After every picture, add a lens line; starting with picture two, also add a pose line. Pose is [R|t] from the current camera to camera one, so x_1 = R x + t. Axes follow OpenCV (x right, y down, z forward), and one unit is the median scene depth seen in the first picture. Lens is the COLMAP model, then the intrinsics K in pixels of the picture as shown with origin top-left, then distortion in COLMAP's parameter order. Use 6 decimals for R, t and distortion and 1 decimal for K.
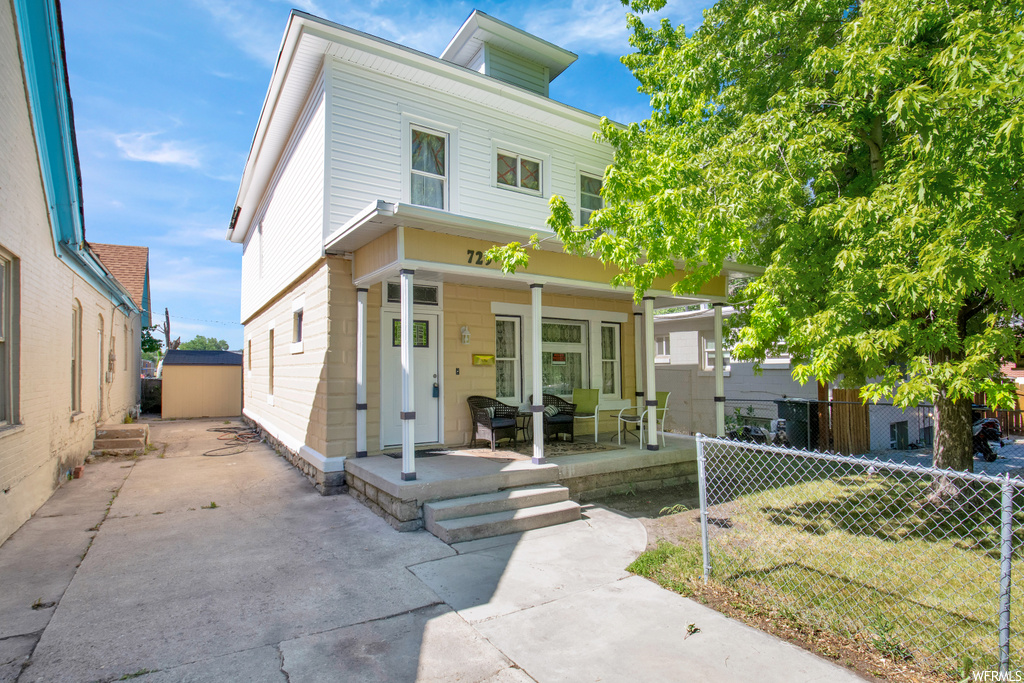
lens RADIAL K [[510.4, 0, 513.7], [0, 510.4, 337.5], [0, 0, 1]] dist [-0.011908, 0.000087]
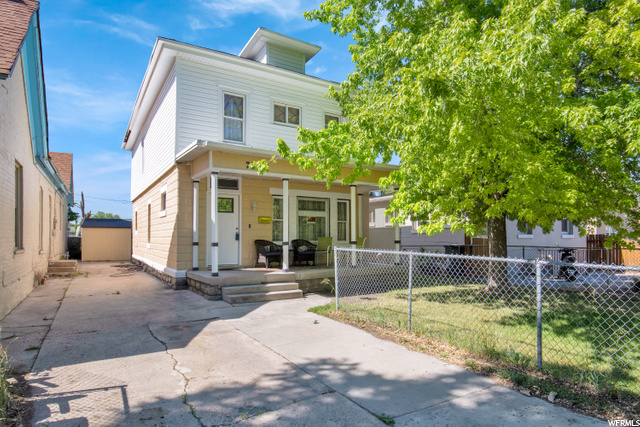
lens RADIAL K [[375.9, 0, 320.0], [0, 375.9, 213.5], [0, 0, 1]] dist [-0.000297, -0.000623]
pose [[0.999722, -0.000023, -0.023574, 0.179425], [0.000012, 1.000000, -0.000433, 0.022782], [0.023574, 0.000433, 0.999722, -0.349430]]
